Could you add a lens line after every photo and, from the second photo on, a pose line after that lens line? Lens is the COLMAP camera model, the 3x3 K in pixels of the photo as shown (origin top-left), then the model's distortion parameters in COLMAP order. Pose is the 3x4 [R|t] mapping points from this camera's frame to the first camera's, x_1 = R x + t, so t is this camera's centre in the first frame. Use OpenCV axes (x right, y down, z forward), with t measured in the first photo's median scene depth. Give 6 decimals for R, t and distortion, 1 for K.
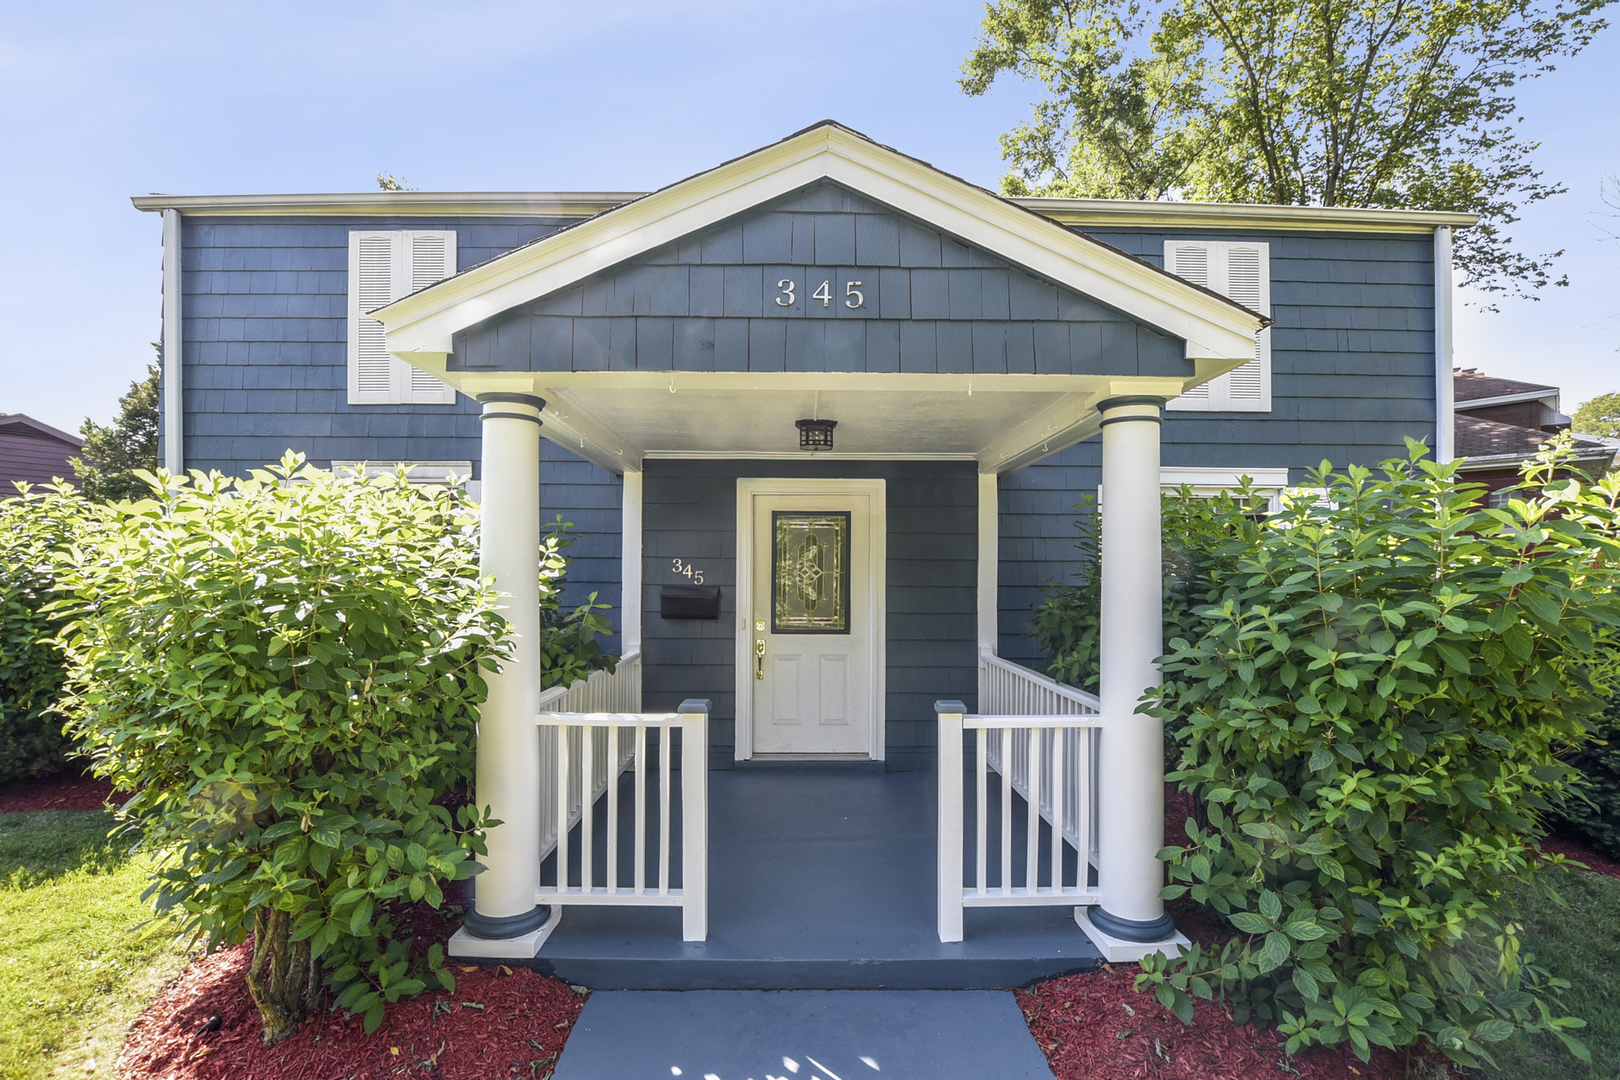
lens RADIAL K [[686.4, 0, 836.4], [0, 686.4, 574.3], [0, 0, 1]] dist [-0.023803, -0.000053]
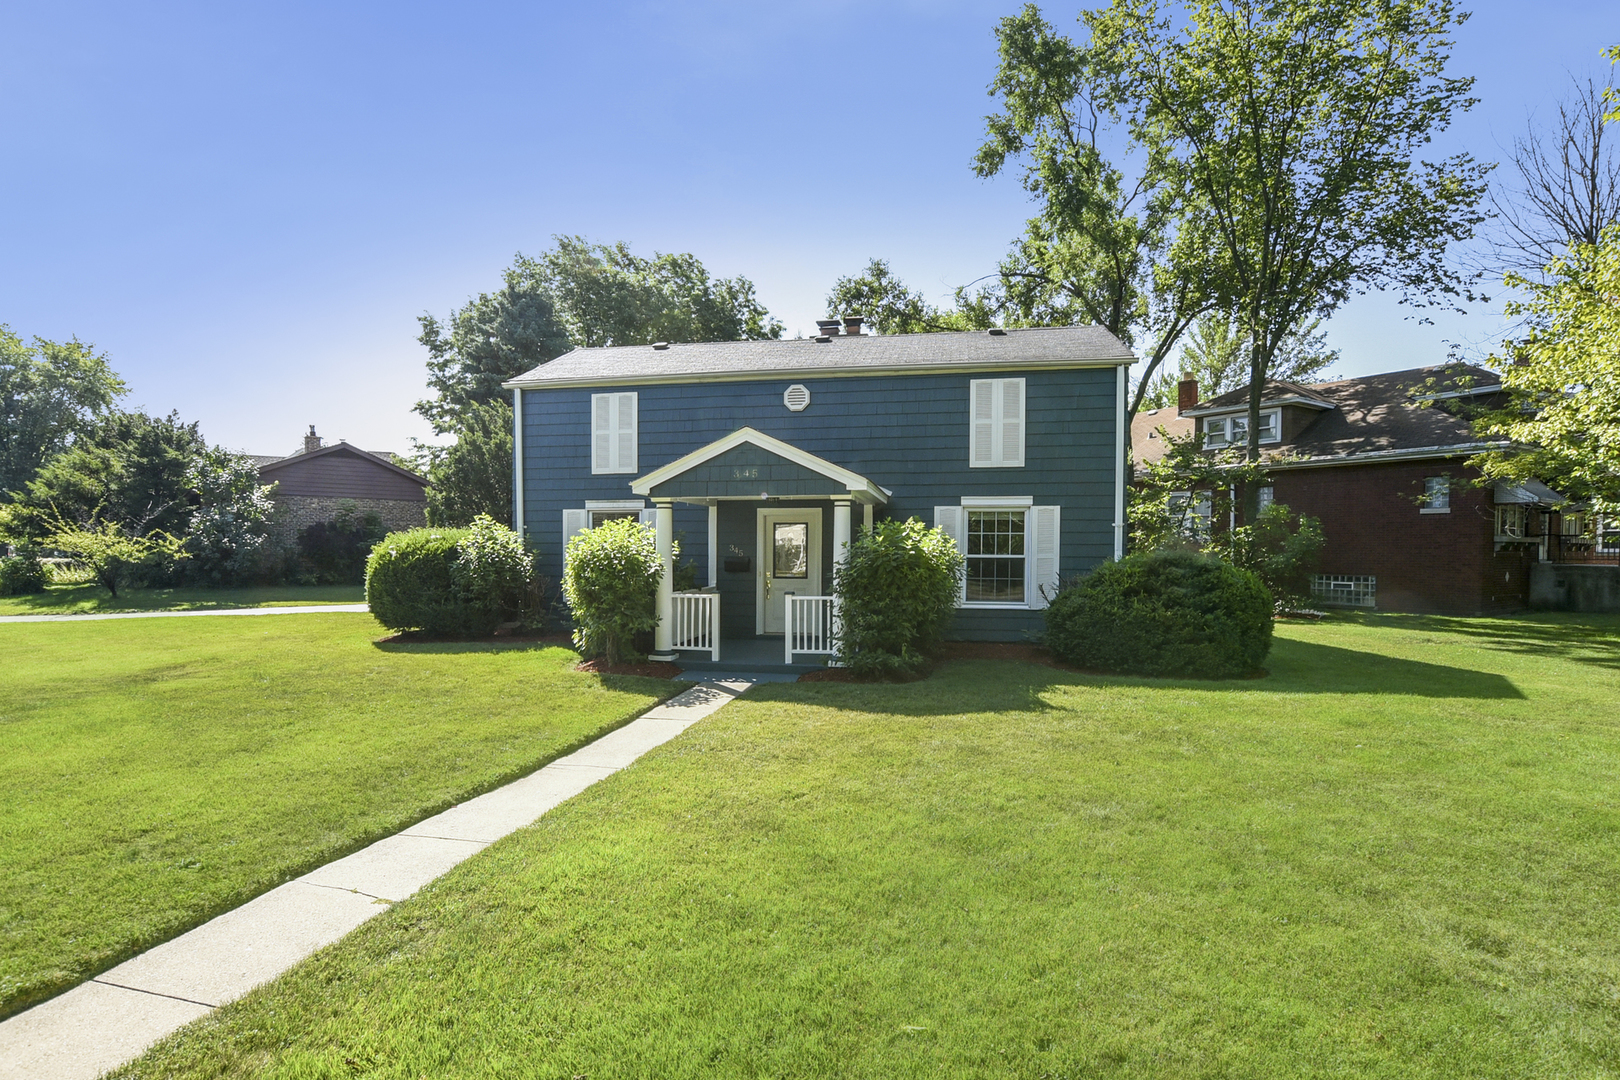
lens RADIAL K [[715.0, 0, 814.4], [0, 715.0, 543.3], [0, 0, 1]] dist [-0.003999, -0.000264]
pose [[0.976447, 0.000083, -0.215757, 1.004329], [0.000323, 0.999998, 0.001848, -0.054143], [0.215757, -0.001874, 0.976445, -2.280082]]
